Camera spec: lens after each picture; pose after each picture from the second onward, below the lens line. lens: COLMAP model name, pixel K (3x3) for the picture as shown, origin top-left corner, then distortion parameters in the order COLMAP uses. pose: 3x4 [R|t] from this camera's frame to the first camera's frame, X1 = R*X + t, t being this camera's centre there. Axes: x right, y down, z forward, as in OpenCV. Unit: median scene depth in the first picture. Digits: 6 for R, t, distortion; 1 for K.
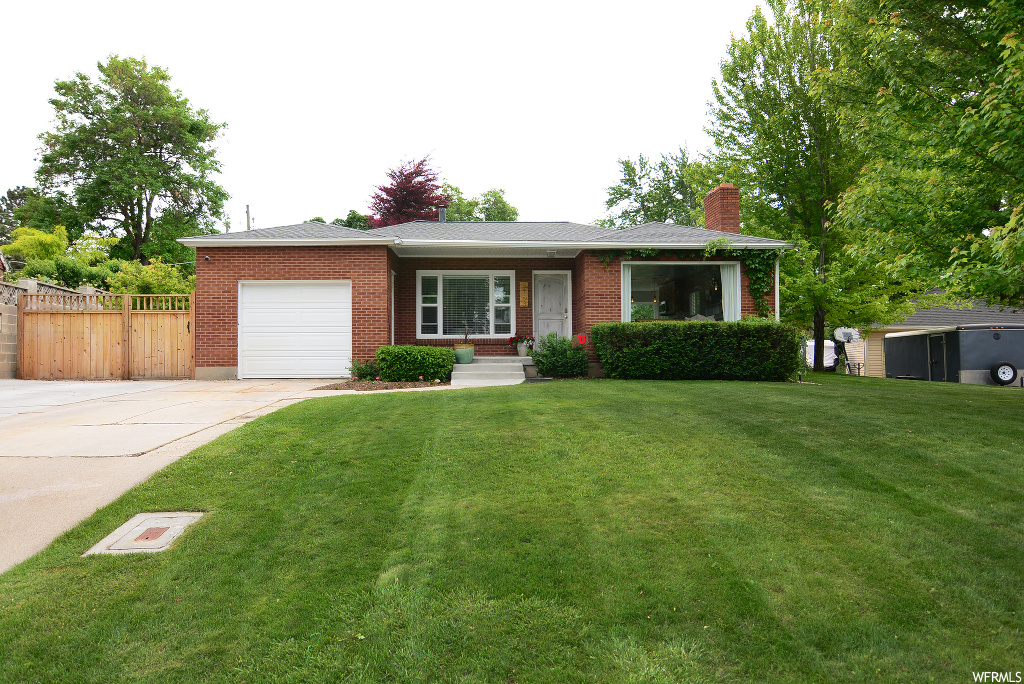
lens RADIAL K [[615.4, 0, 510.9], [0, 615.4, 336.4], [0, 0, 1]] dist [0.009721, -0.000390]
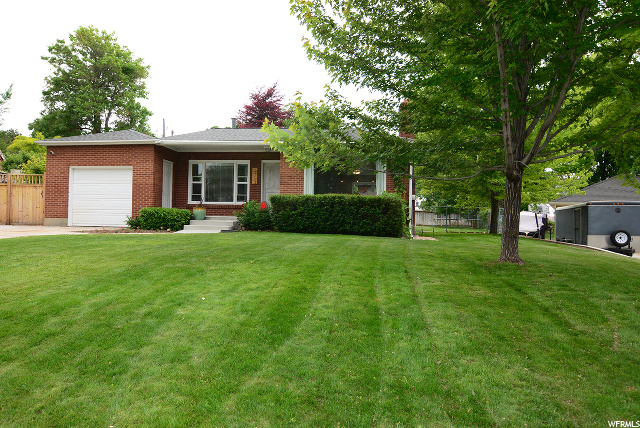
lens RADIAL K [[428.0, 0, 318.2], [0, 428.0, 214.8], [0, 0, 1]] dist [0.012704, -0.000221]
pose [[0.985249, 0.021370, -0.169786, 0.354155], [-0.018431, 0.999652, 0.018868, 0.004311], [0.170131, -0.015460, 0.985300, -0.013366]]
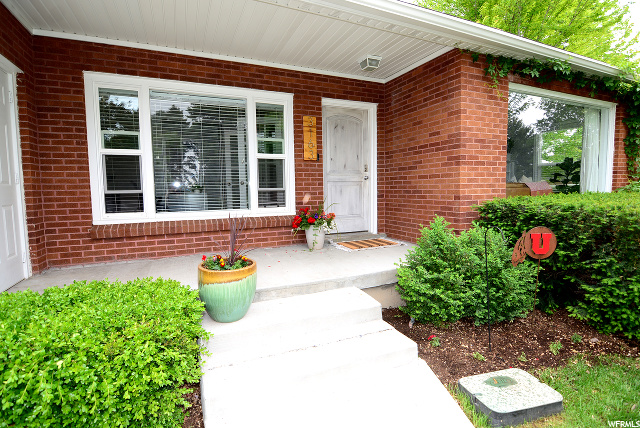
lens RADIAL K [[321.2, 0, 321.1], [0, 321.2, 214.2], [0, 0, 1]] dist [-0.009066, -0.006229]
pose [[0.927362, -0.037422, 0.372290, -0.082815], [-0.002710, 0.994288, 0.106695, -0.029849], [-0.374157, -0.099954, 0.921963, 0.708597]]
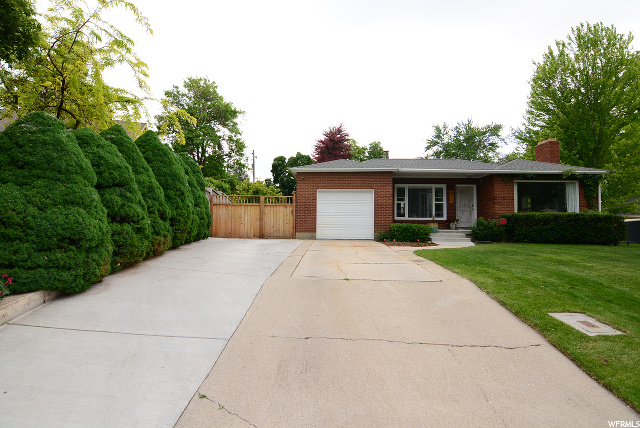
lens RADIAL K [[321.2, 0, 320.3], [0, 321.2, 212.2], [0, 0, 1]] dist [-0.009066, -0.006229]
pose [[0.997181, 0.011908, -0.074086, -0.308154], [-0.013035, 0.999806, -0.014753, -0.001434], [0.073896, 0.015677, 0.997143, -0.018851]]
